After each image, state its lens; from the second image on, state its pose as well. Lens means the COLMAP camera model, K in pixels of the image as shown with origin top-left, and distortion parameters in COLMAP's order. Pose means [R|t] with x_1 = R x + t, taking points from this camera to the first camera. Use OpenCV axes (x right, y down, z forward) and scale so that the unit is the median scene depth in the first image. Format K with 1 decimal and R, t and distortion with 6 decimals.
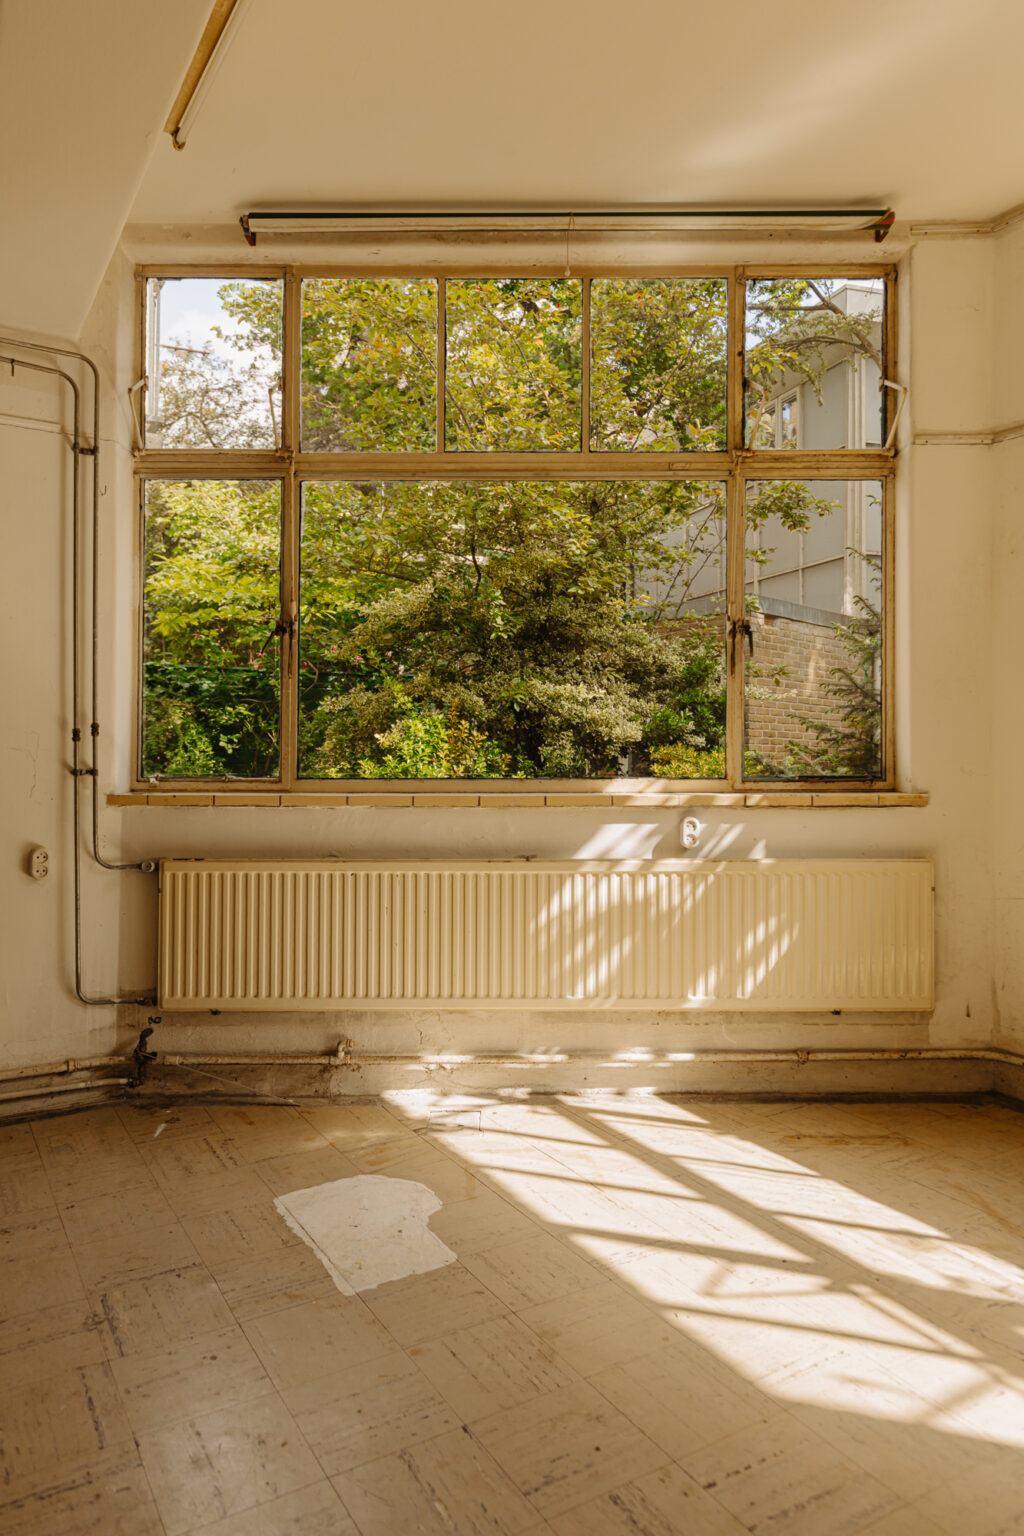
lens RADIAL K [[988.6, 0, 512.0], [0, 988.6, 768.0], [0, 0, 1]] dist [0.001078, 0.000355]
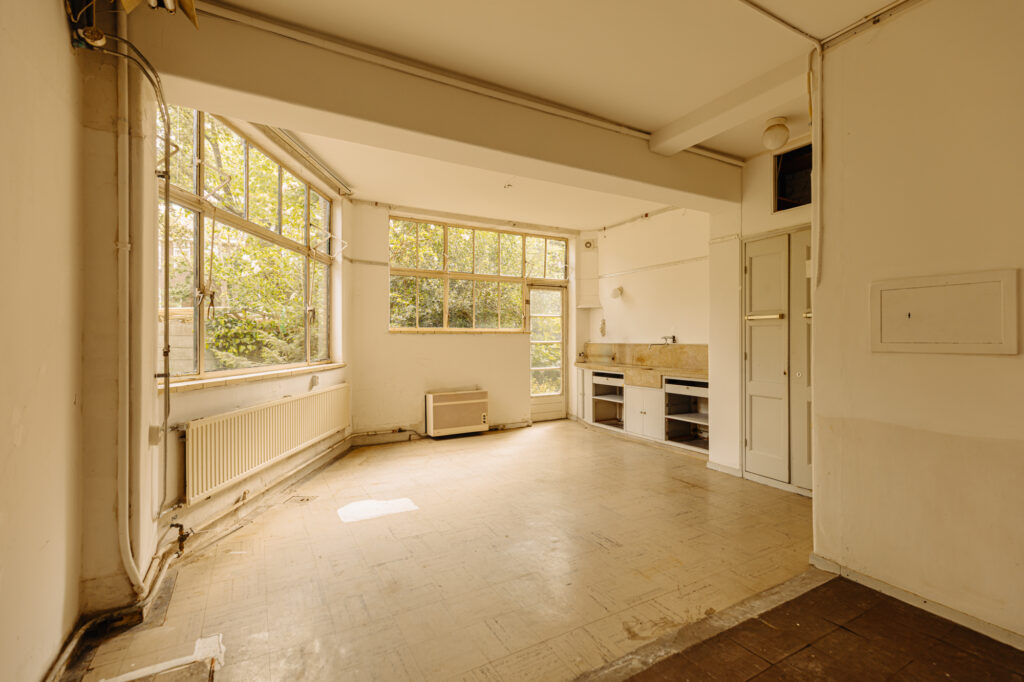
lens RADIAL K [[460.2, 0, 517.3], [0, 460.2, 336.5], [0, 0, 1]] dist [0.010699, -0.000743]
pose [[0.024173, 0.000302, 0.999708, -1.241766], [0.019329, 0.999813, -0.000769, -0.048915], [-0.999521, 0.019342, 0.024162, 0.413258]]
